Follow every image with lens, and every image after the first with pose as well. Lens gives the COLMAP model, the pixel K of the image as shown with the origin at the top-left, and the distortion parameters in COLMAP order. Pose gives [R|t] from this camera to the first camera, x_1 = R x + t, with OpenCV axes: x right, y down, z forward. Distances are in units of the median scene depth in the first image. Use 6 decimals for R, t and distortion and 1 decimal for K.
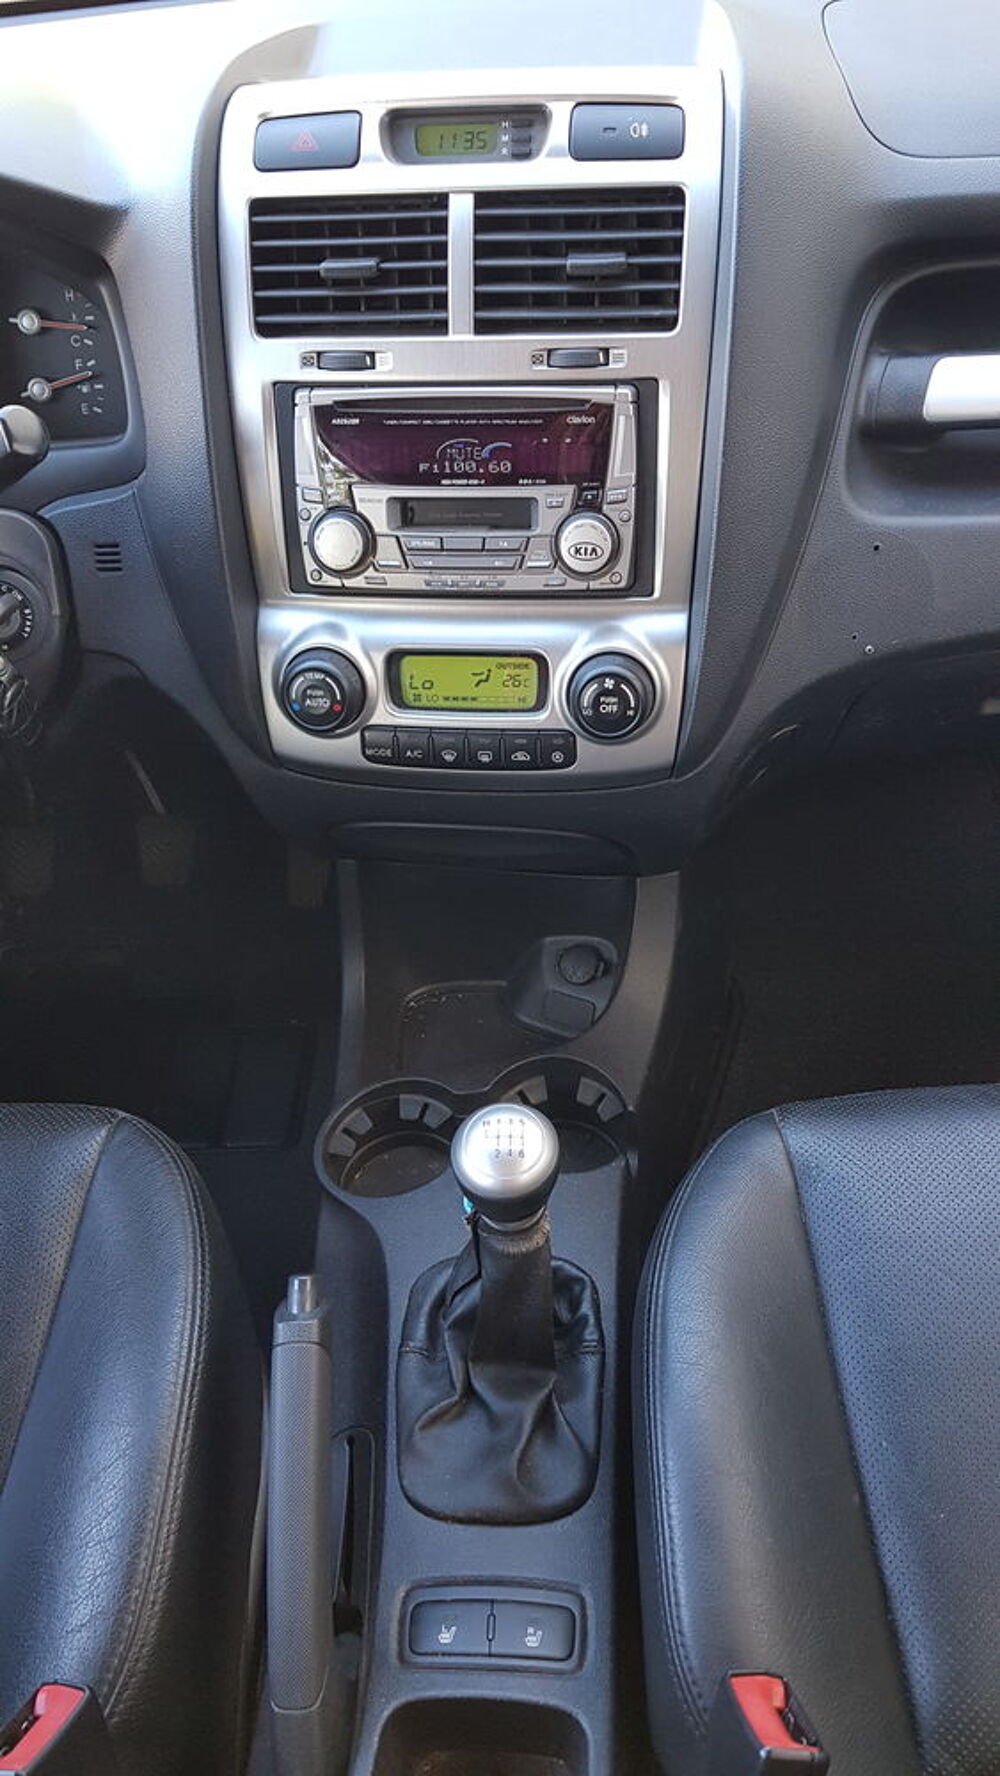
lens RADIAL K [[1367.8, 0, 511.0], [0, 1367.8, 882.7], [0, 0, 1]] dist [0.066927, -0.111996]
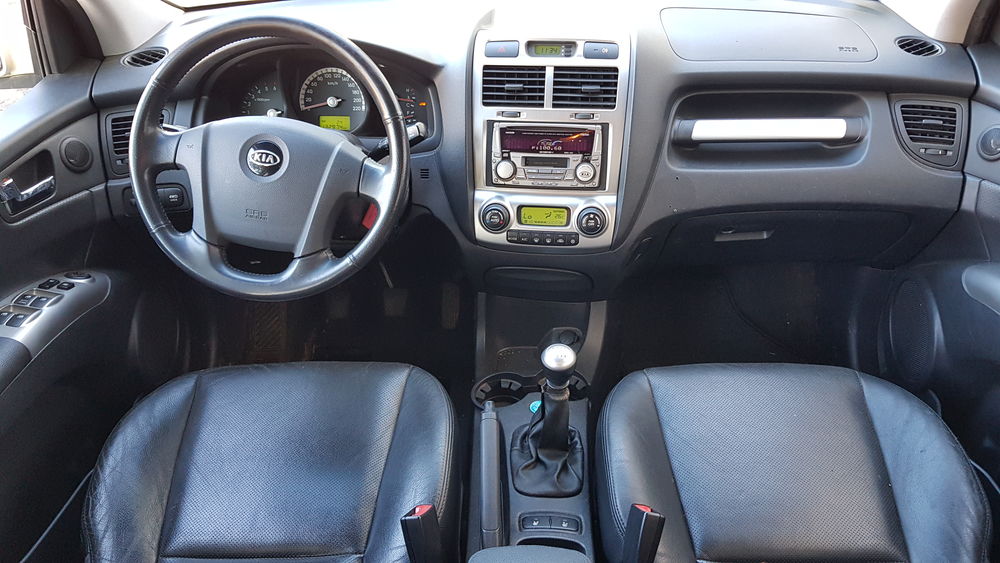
lens RADIAL K [[770.2, 0, 500.0], [0, 770.2, 281.5], [0, 0, 1]] dist [0.066927, -0.111996]
pose [[0.999181, 0.034848, 0.020553, -0.164558], [-0.031123, 0.986651, -0.159847, 0.282296], [-0.025849, 0.159076, 0.986928, -0.683684]]
